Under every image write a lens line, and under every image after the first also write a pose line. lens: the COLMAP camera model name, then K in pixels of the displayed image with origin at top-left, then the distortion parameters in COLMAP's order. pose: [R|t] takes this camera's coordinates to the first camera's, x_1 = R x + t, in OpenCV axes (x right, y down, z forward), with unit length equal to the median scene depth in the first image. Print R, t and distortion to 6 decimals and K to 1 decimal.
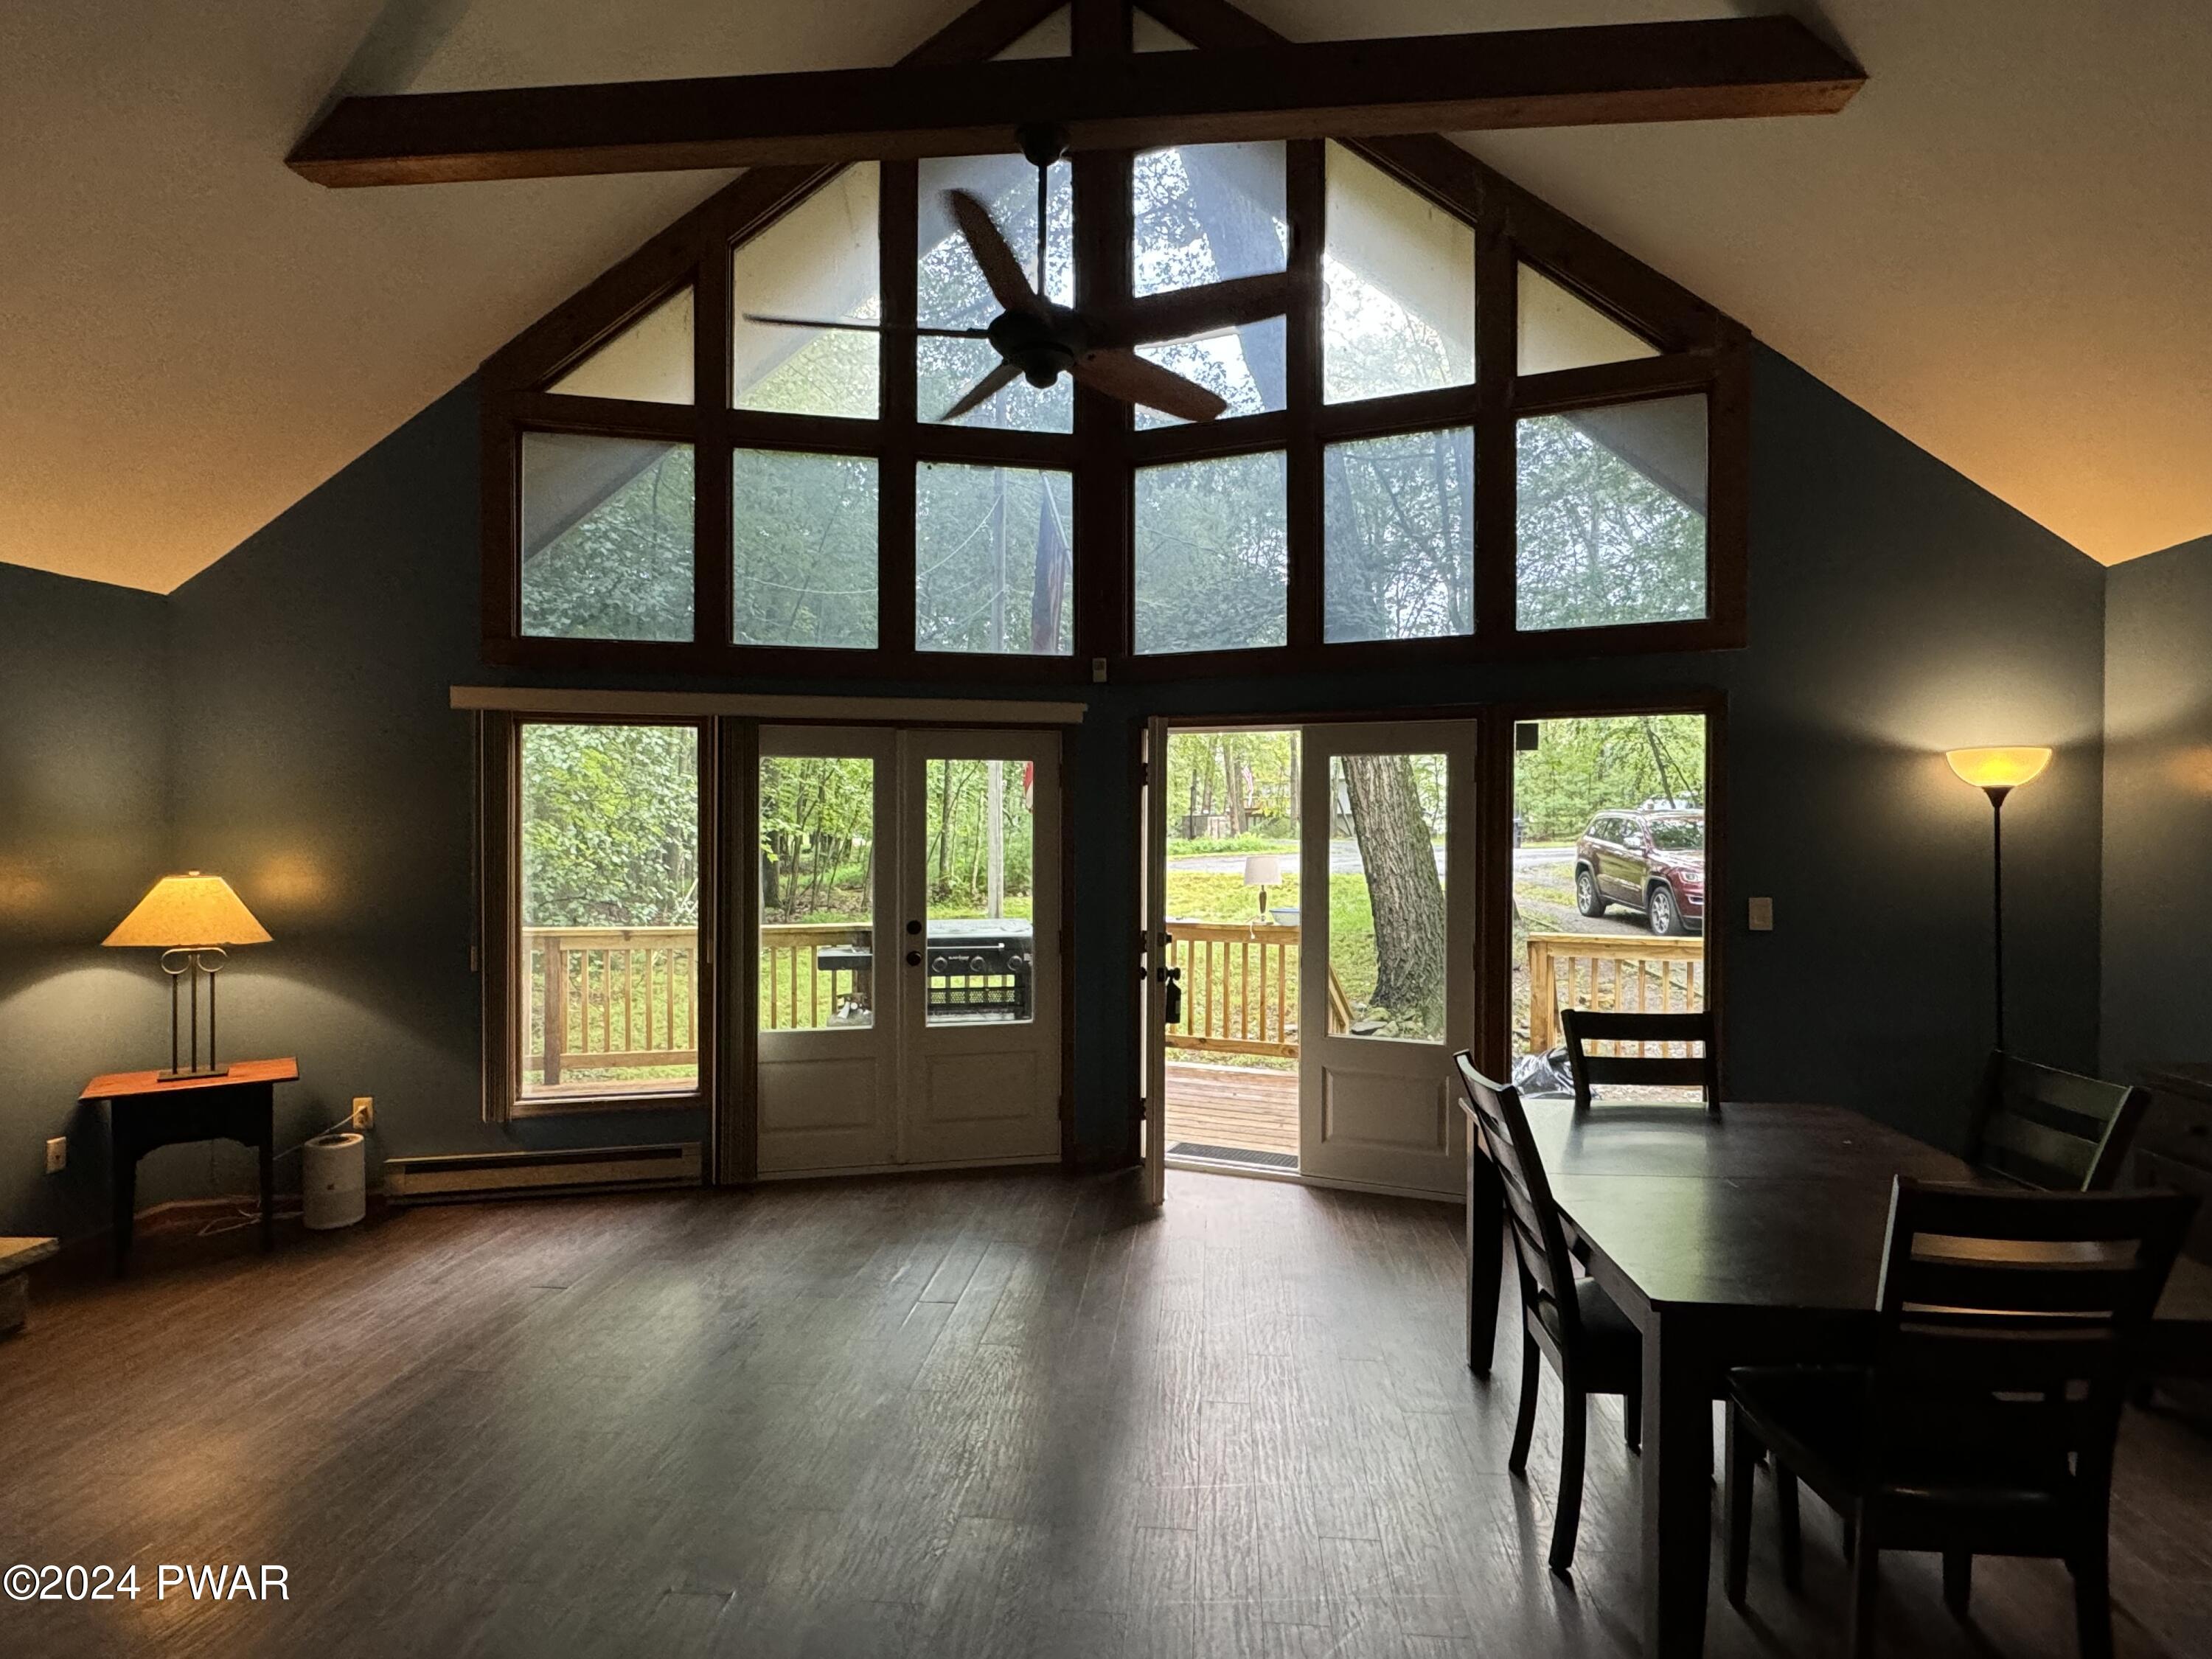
lens RADIAL K [[1221.3, 0, 1105.5], [0, 1221.3, 836.8], [0, 0, 1]] dist [-0.005807, -0.000202]
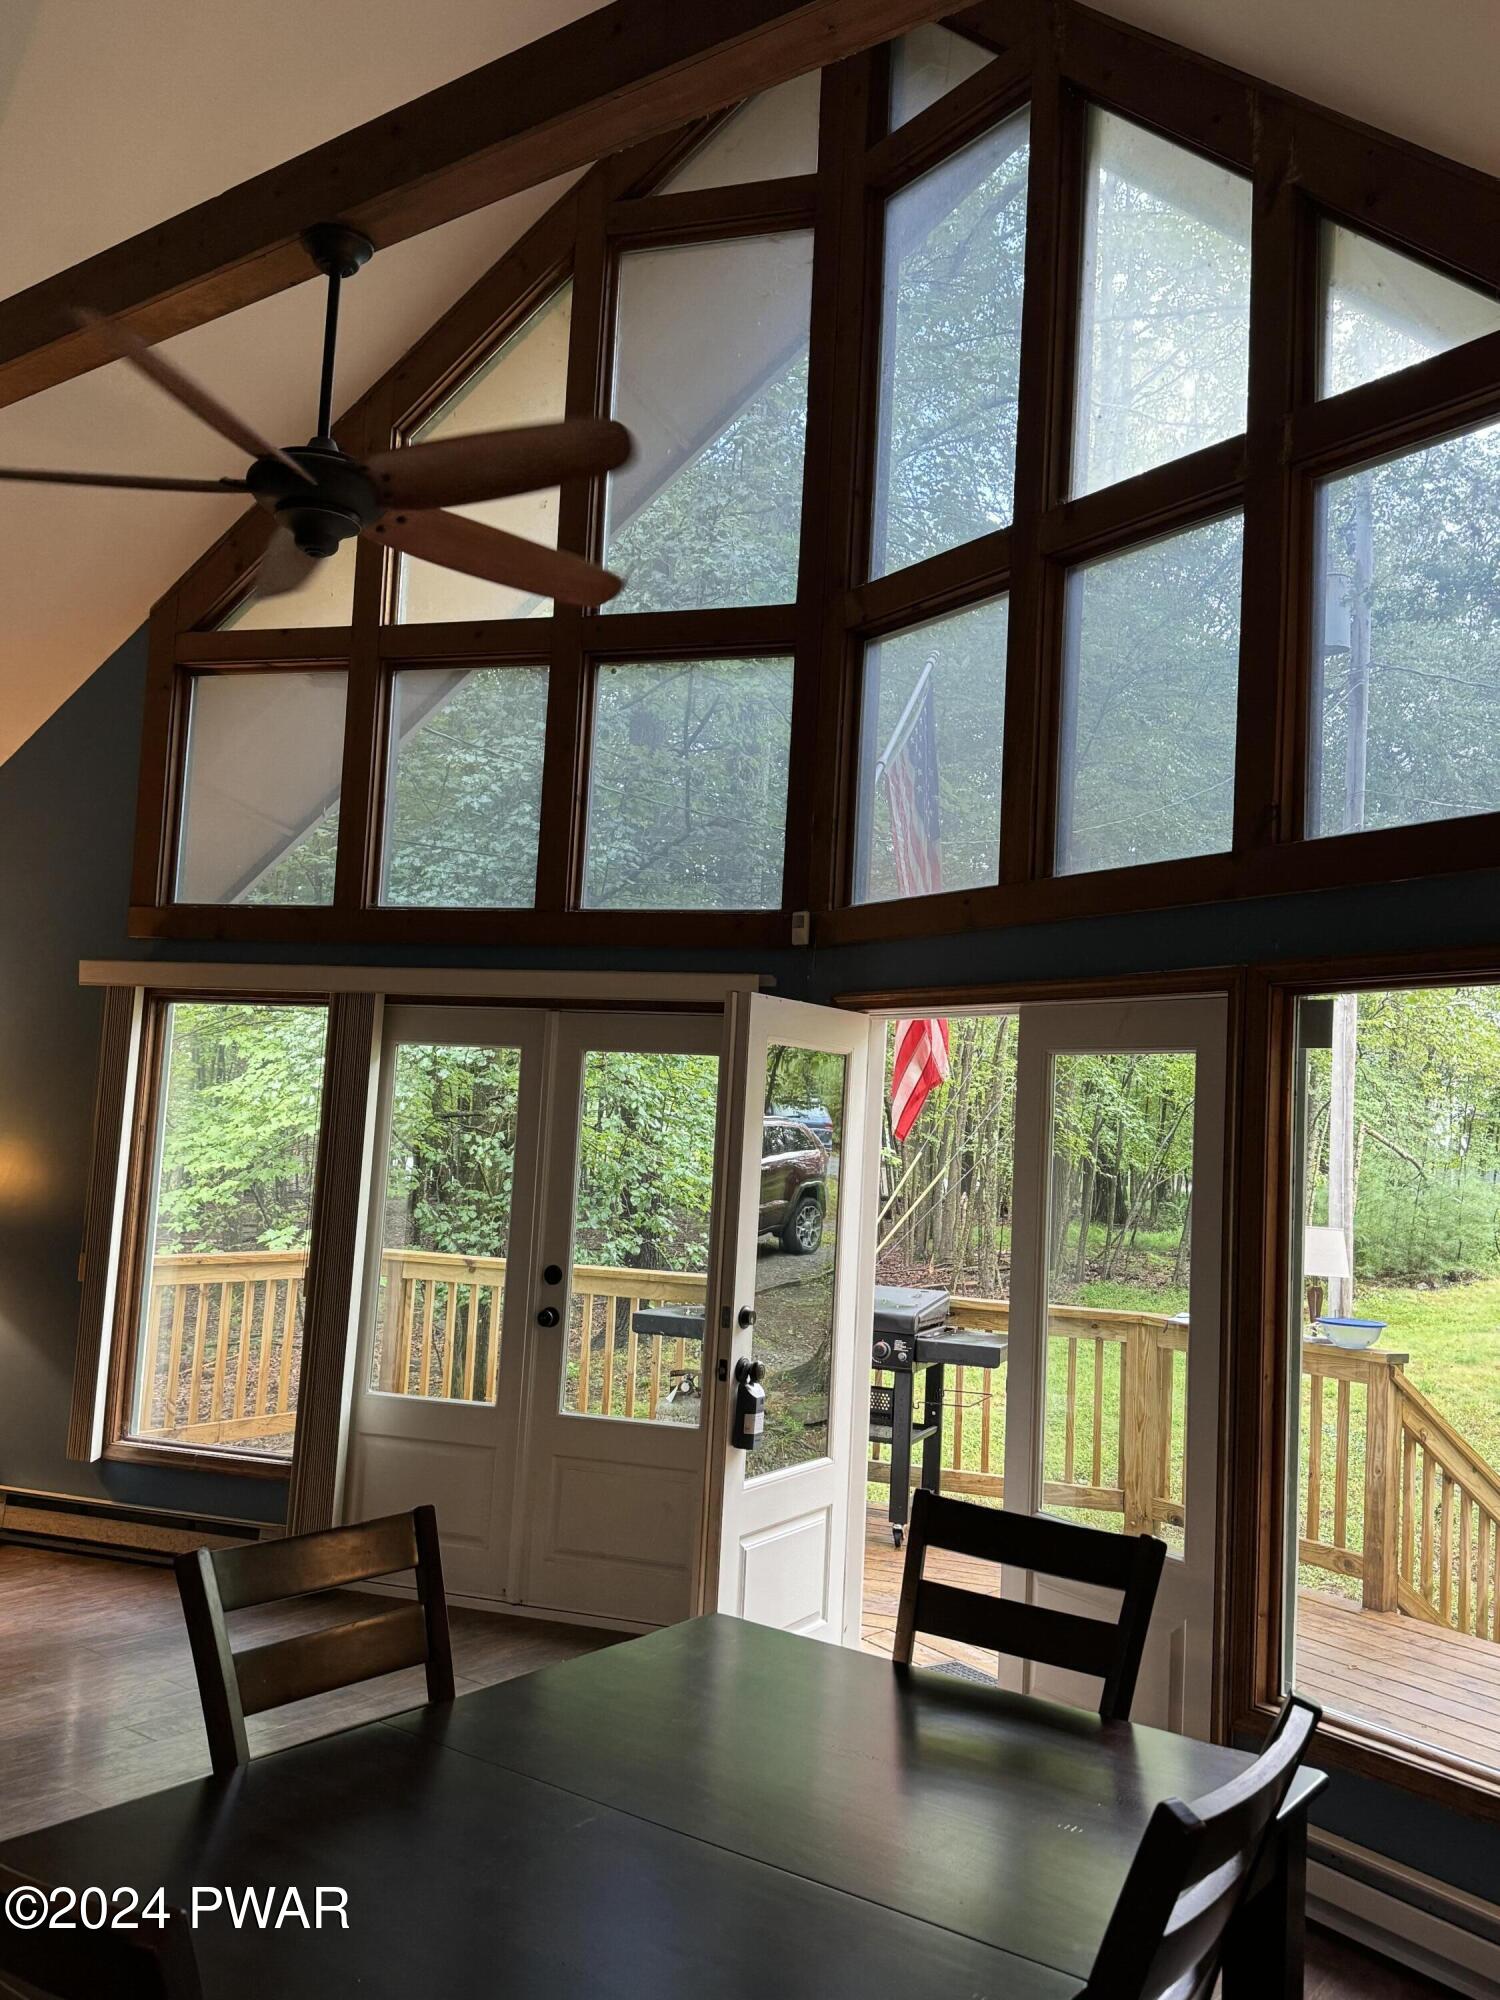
lens RADIAL K [[1673.7, 0, 749.3], [0, 1673.7, 996.4], [0, 0, 1]] dist [0.052095, -0.001136]
pose [[0.844211, -0.002873, -0.536003, 0.512229], [-0.056271, 0.993985, -0.093955, -0.006047], [0.533049, 0.109479, 0.838971, 0.194859]]
